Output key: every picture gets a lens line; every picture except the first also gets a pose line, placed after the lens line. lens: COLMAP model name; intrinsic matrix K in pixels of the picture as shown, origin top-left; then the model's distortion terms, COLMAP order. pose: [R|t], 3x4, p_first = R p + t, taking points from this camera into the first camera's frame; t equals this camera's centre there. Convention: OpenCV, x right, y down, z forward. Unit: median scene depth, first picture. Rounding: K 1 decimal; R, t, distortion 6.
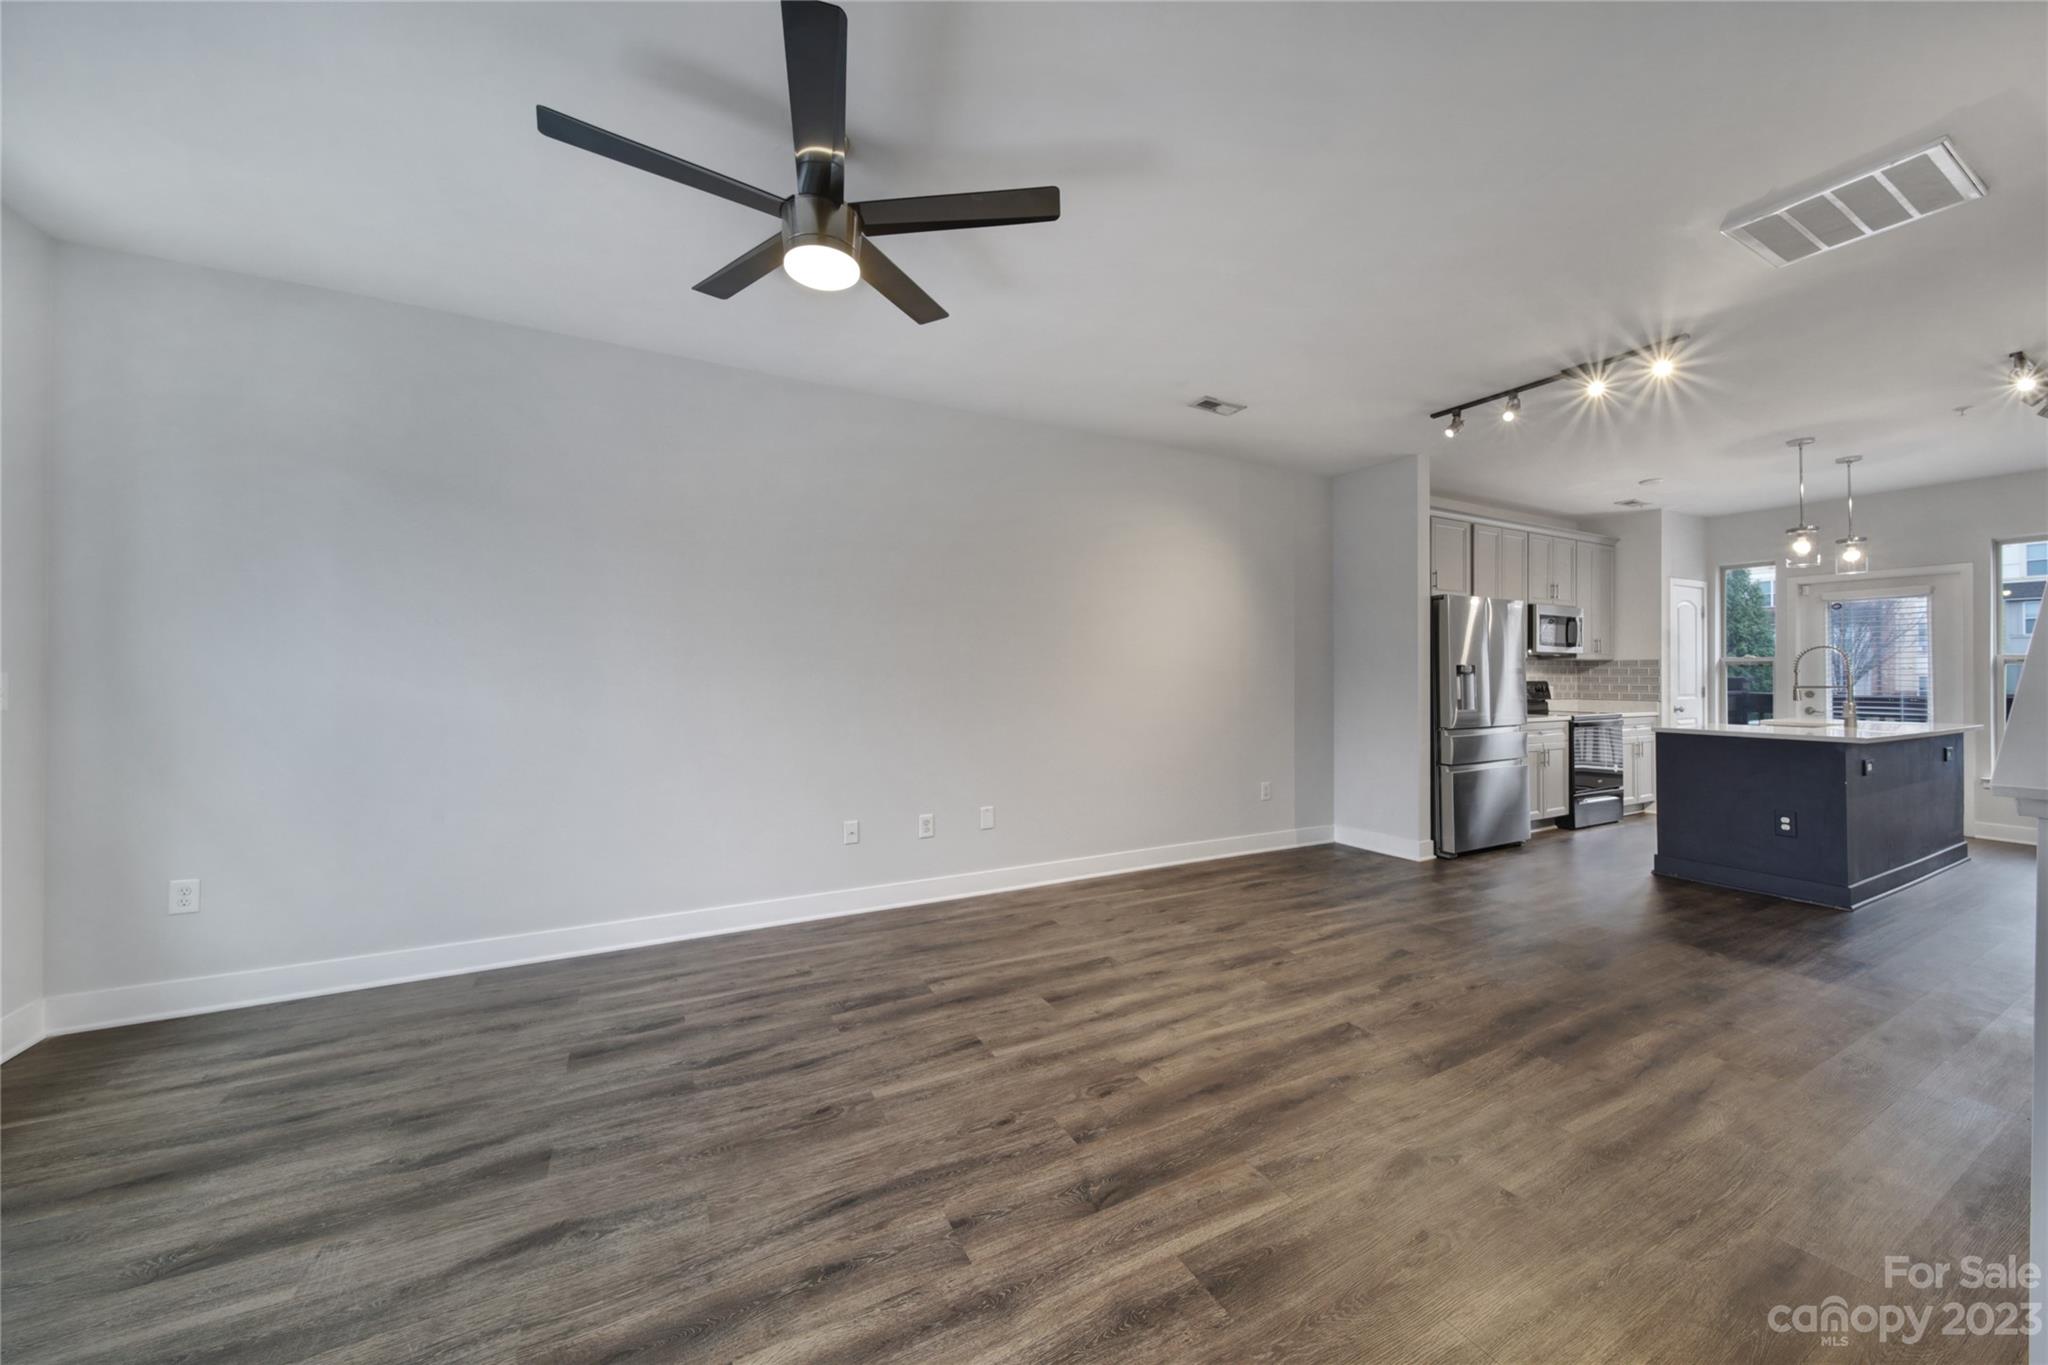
lens RADIAL K [[722.8, 0, 1012.4], [0, 722.8, 666.0], [0, 0, 1]] dist [-0.002007, -0.000702]
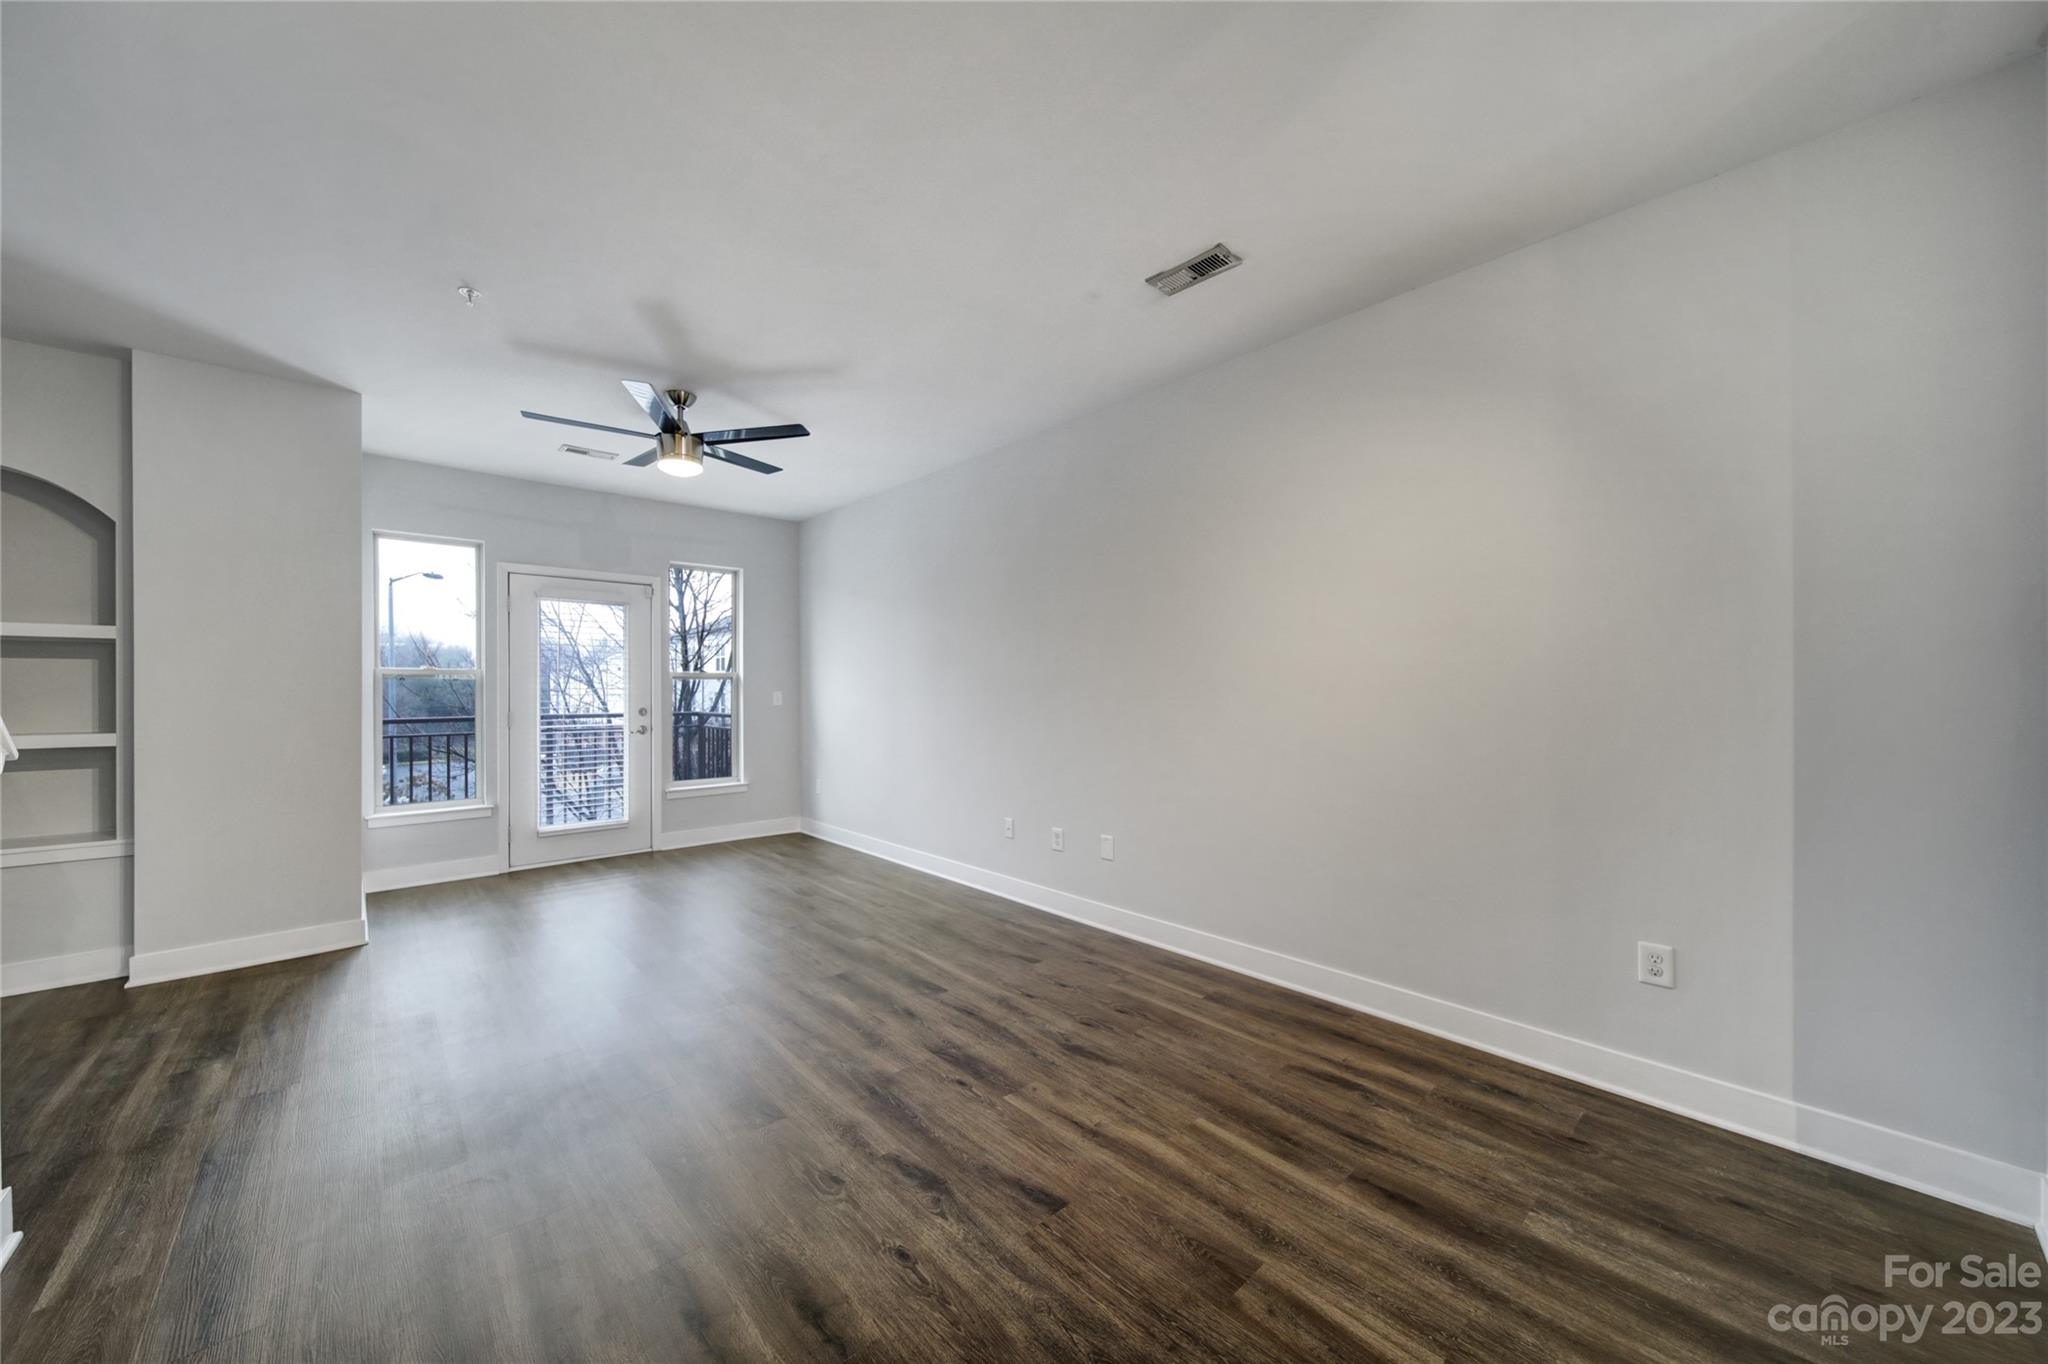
lens RADIAL K [[722.8, 0, 1016.8], [0, 722.8, 689.0], [0, 0, 1]] dist [-0.002007, -0.000702]
pose [[0.265004, -0.000477, -0.964247, 1.341742], [0.013271, 0.999907, 0.003153, 0.004576], [0.964156, -0.013632, 0.264986, 1.051314]]
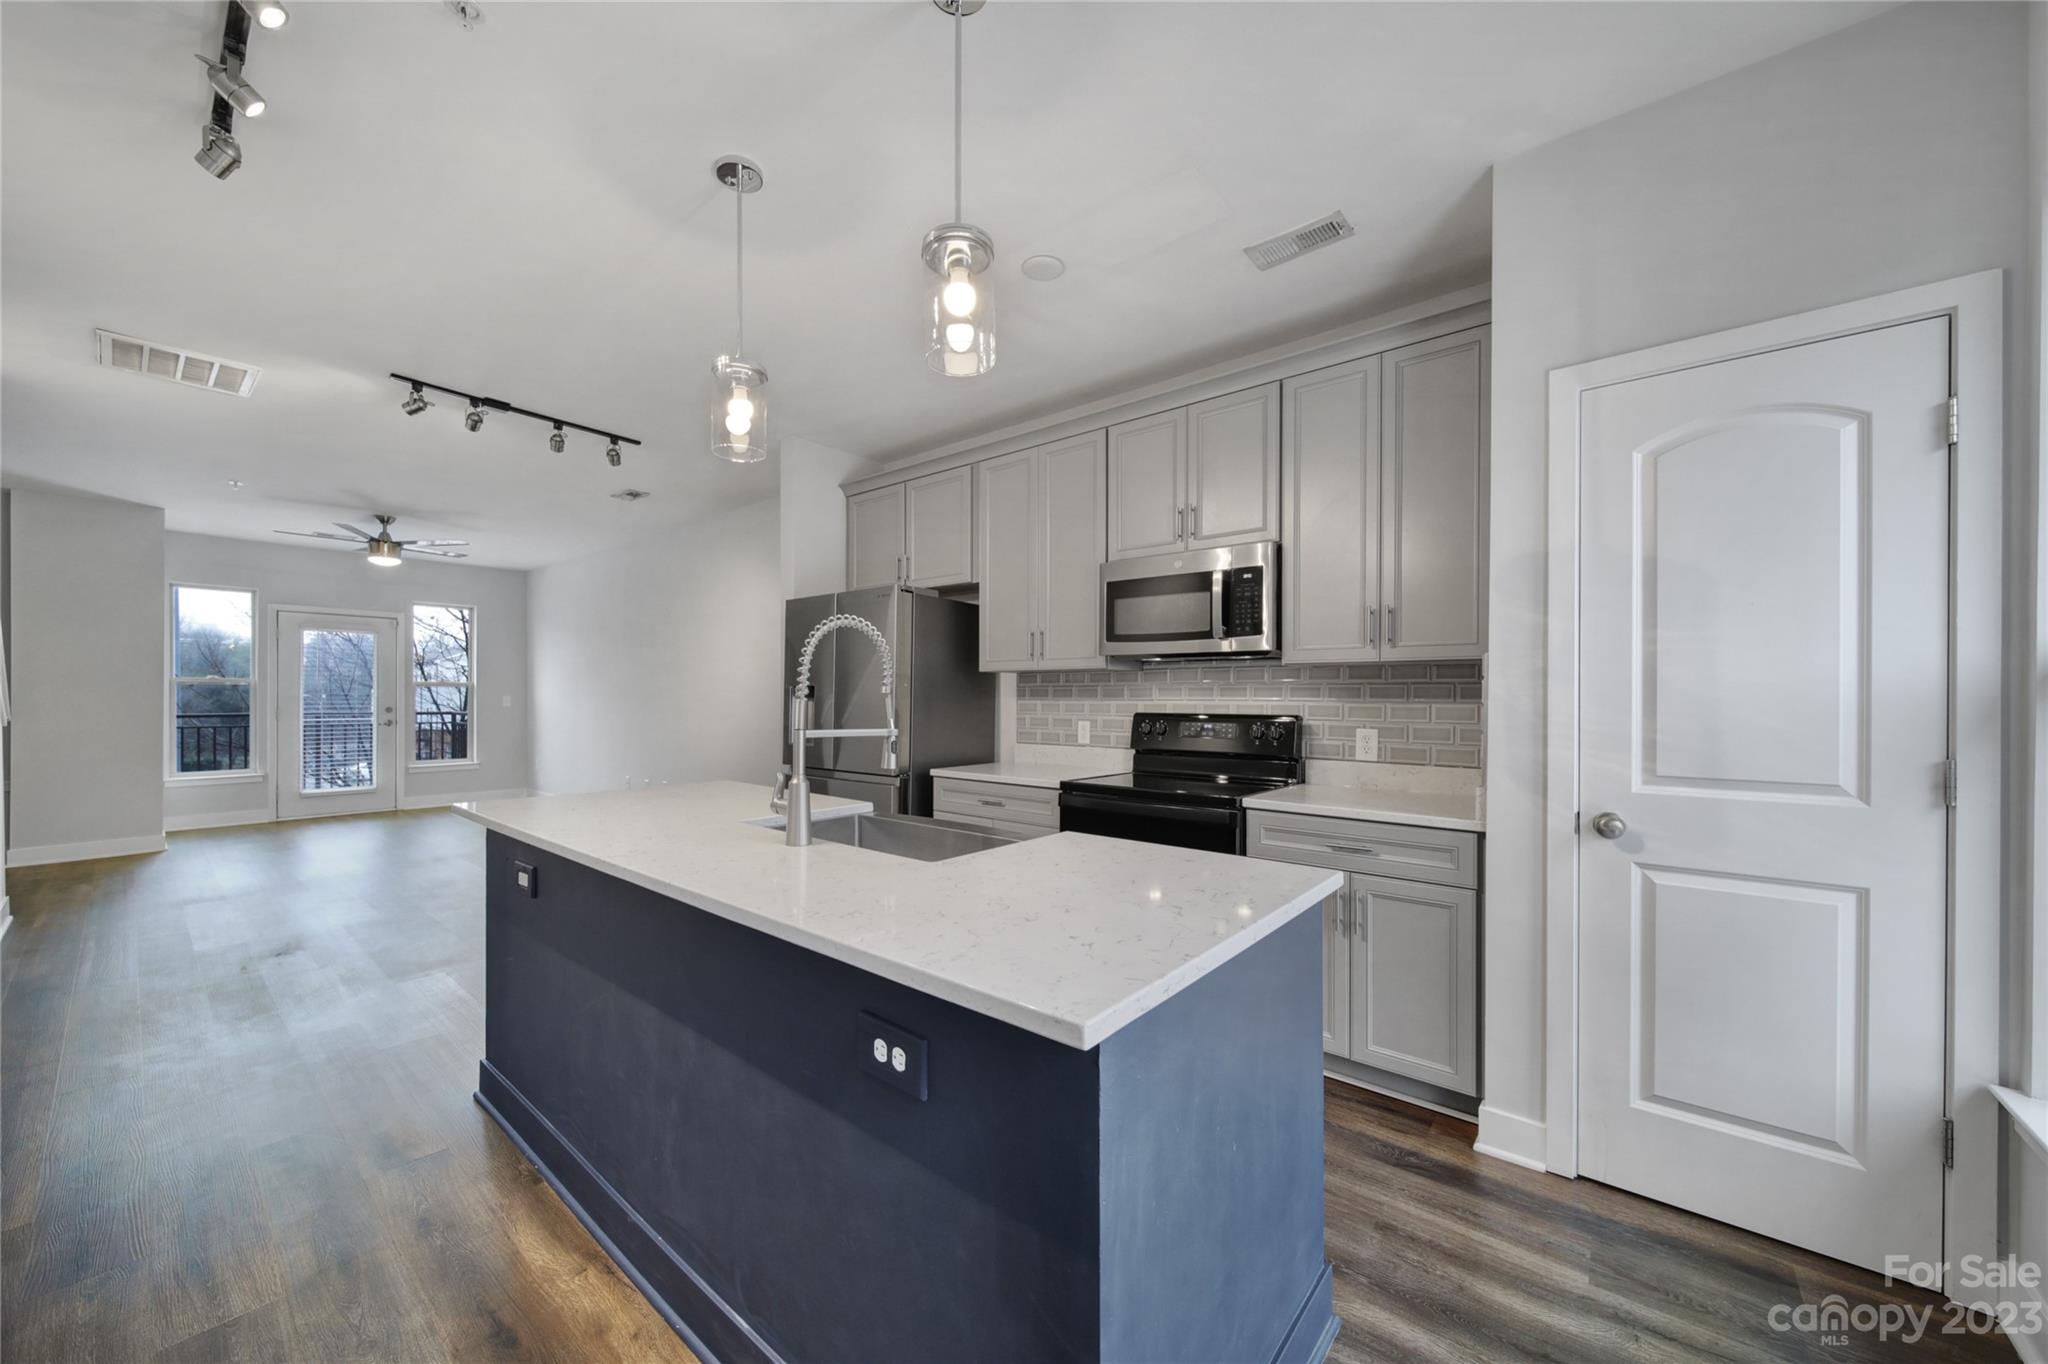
lens RADIAL K [[722.8, 0, 1017.0], [0, 722.8, 702.8], [0, 0, 1]] dist [-0.002007, -0.000702]
pose [[0.411989, -0.000277, -0.911189, 2.352921], [0.013393, 0.999894, 0.005752, 0.036811], [0.911090, -0.014573, 0.411949, 1.497650]]
